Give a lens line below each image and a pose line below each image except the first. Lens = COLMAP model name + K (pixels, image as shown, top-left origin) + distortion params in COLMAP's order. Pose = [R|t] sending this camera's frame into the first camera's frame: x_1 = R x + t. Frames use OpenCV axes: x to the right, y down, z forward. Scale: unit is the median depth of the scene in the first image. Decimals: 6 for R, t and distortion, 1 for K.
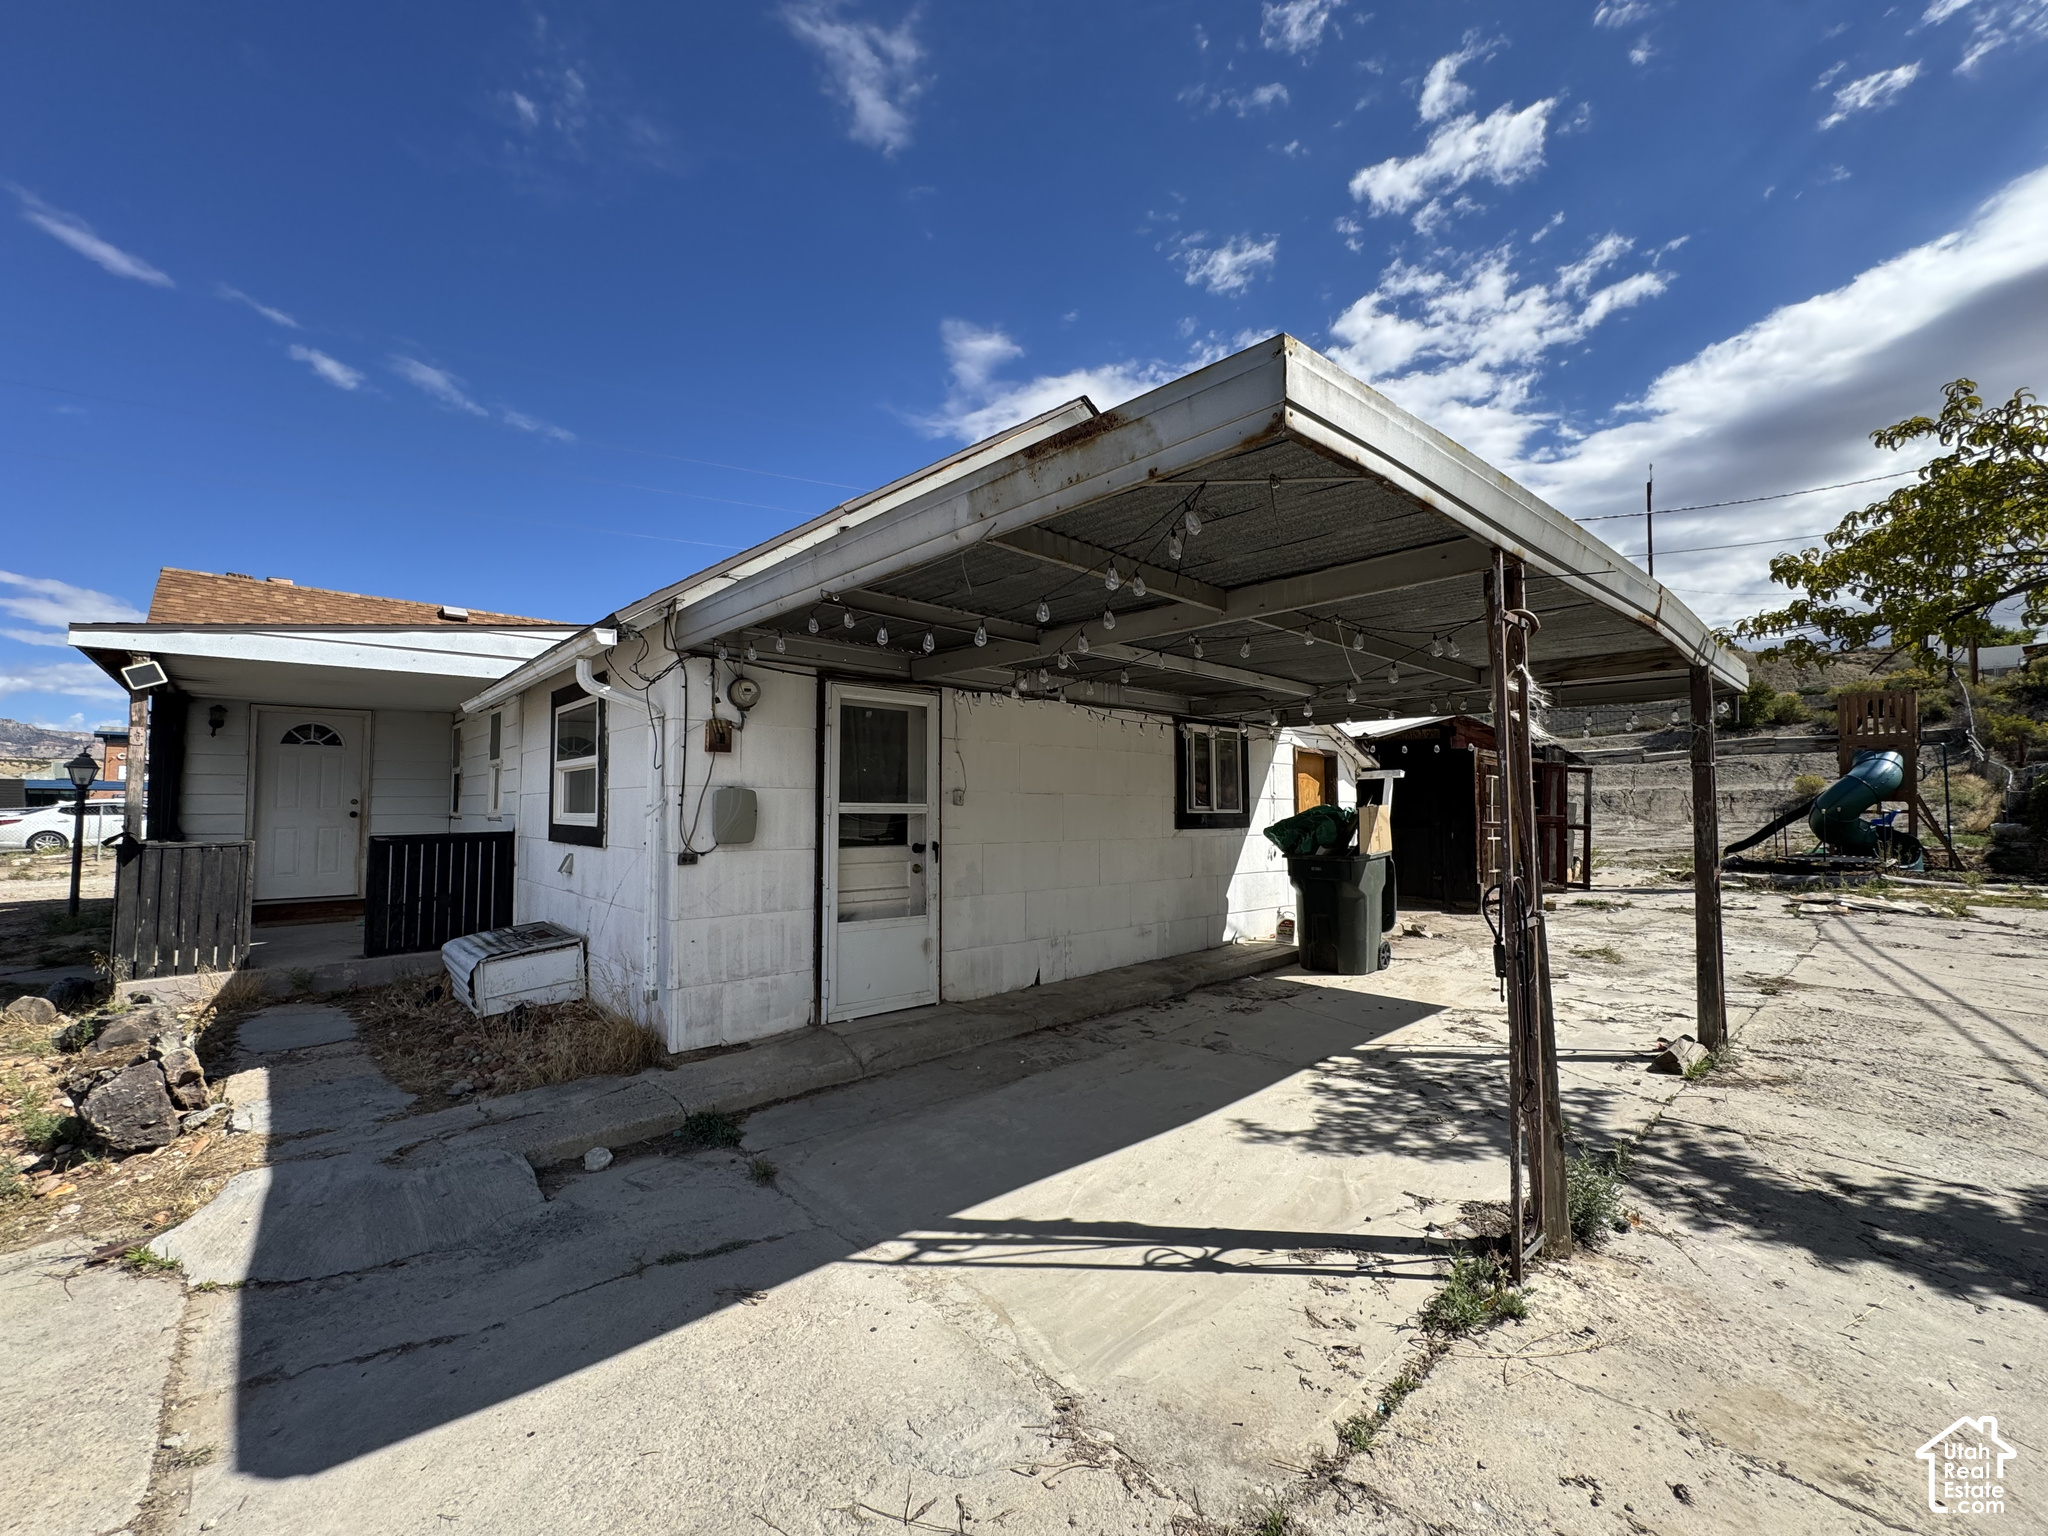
lens RADIAL K [[836.4, 0, 1019.4], [0, 836.4, 767.1], [0, 0, 1]] dist [-0.000800, -0.000025]
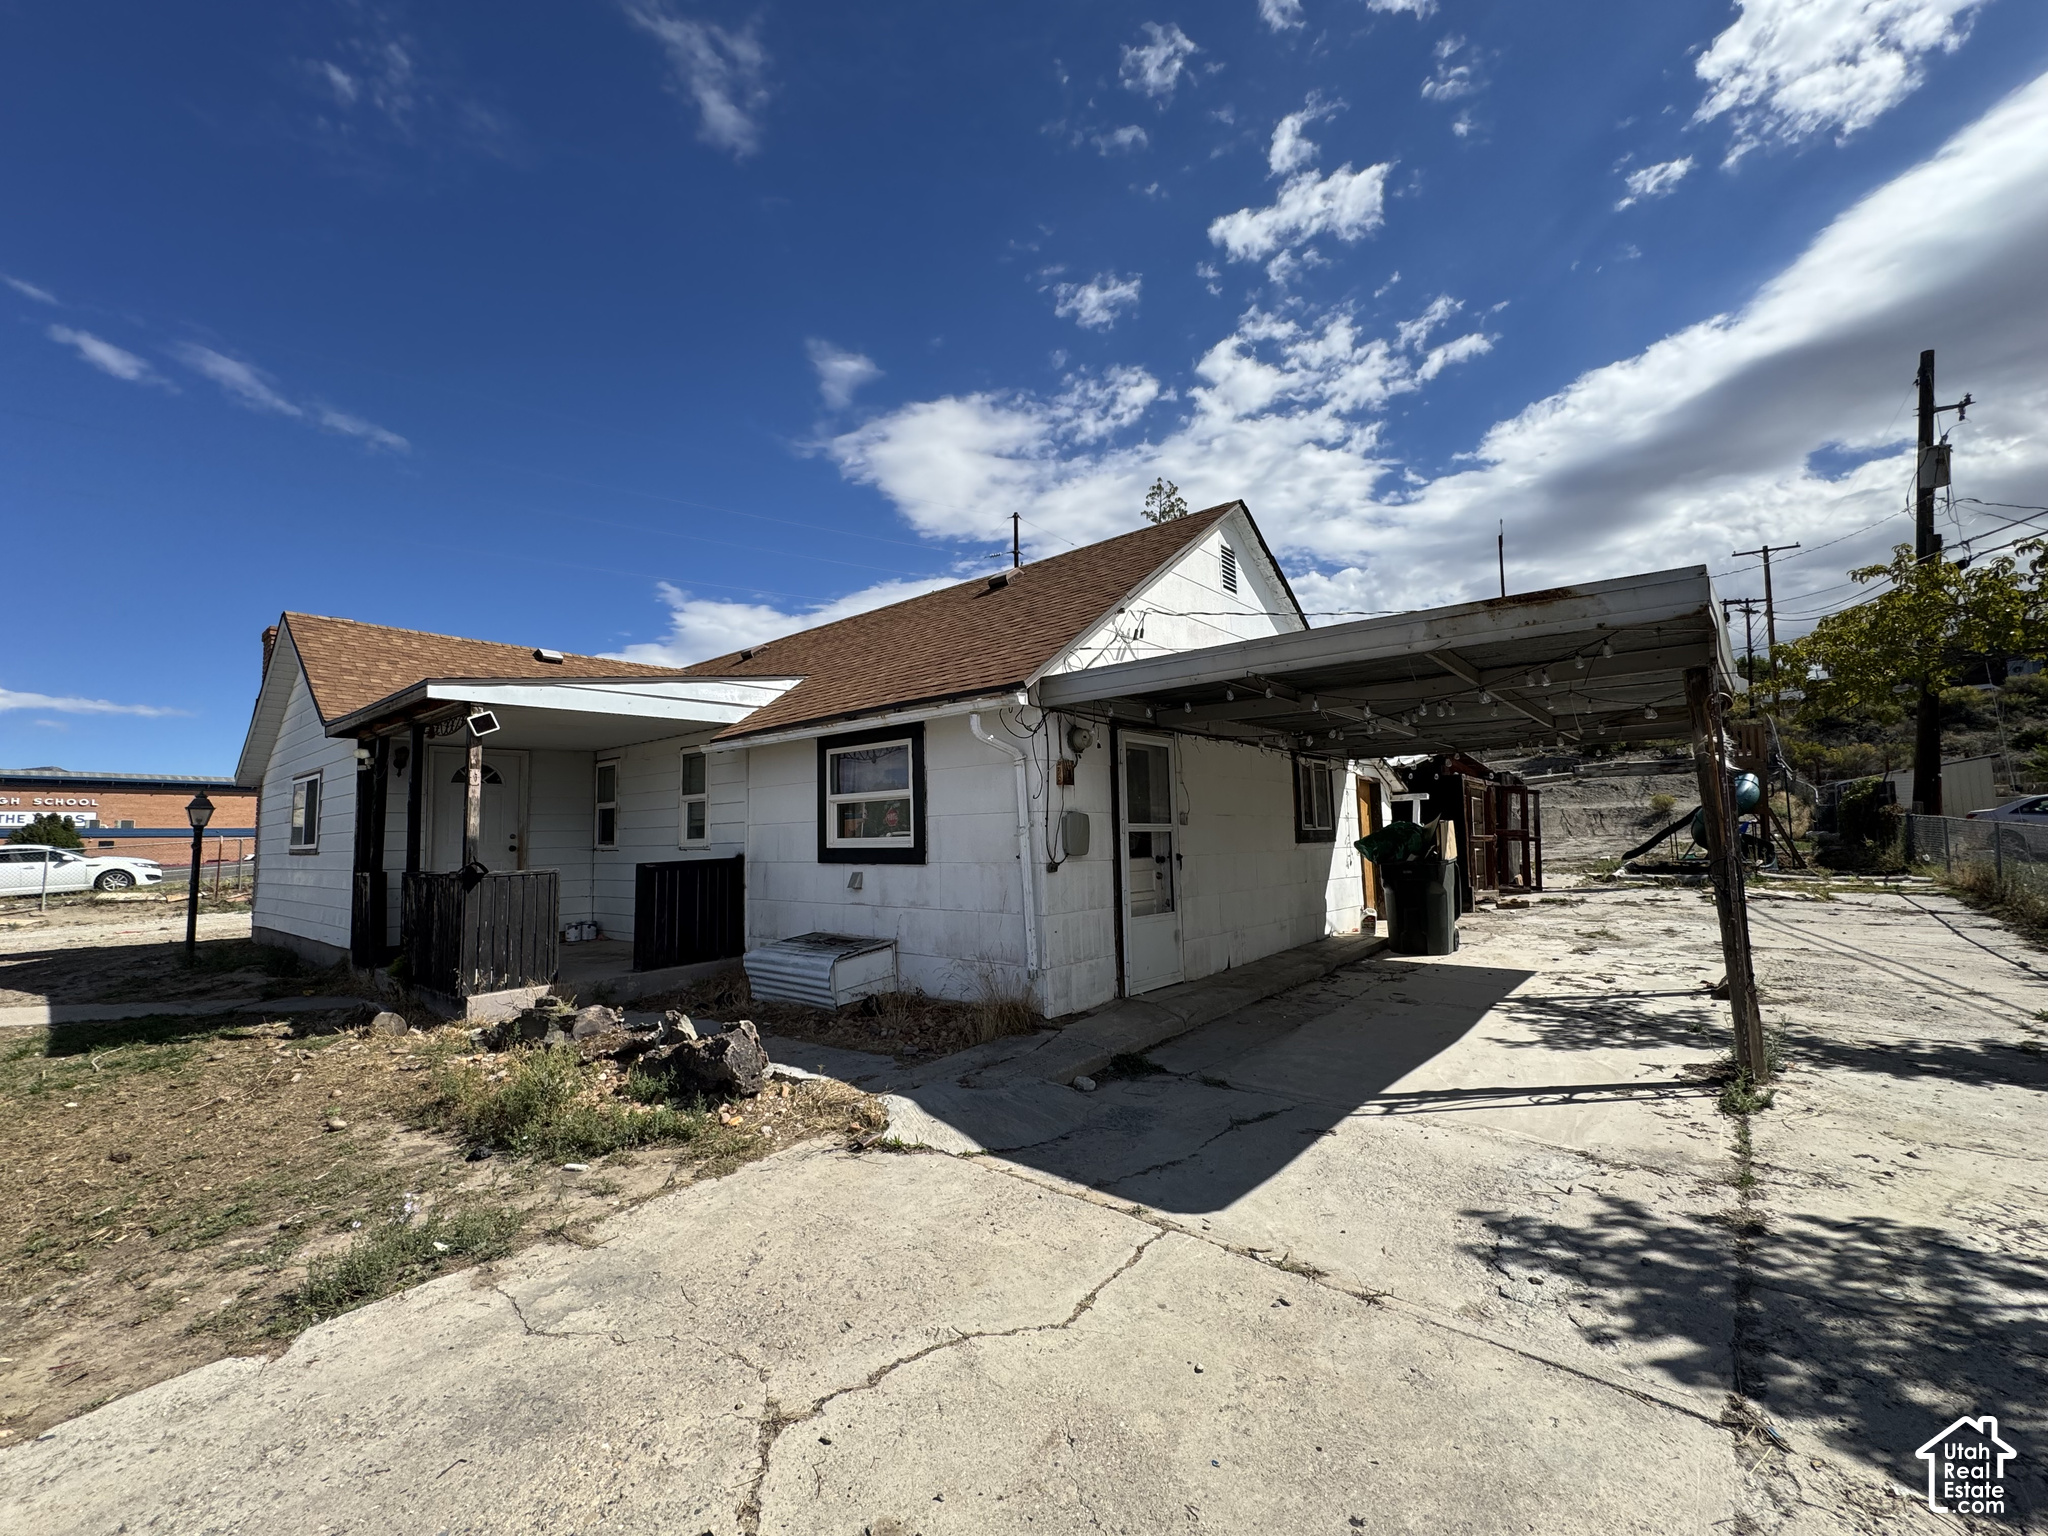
lens RADIAL K [[832.9, 0, 1024.0], [0, 832.9, 768.0], [0, 0, 1]] dist [-0.000193, 0.000317]
pose [[0.991375, -0.009653, 0.130703, -0.526898], [0.014157, 0.999336, -0.033576, -0.001667], [-0.130292, 0.035136, 0.990853, -0.241458]]
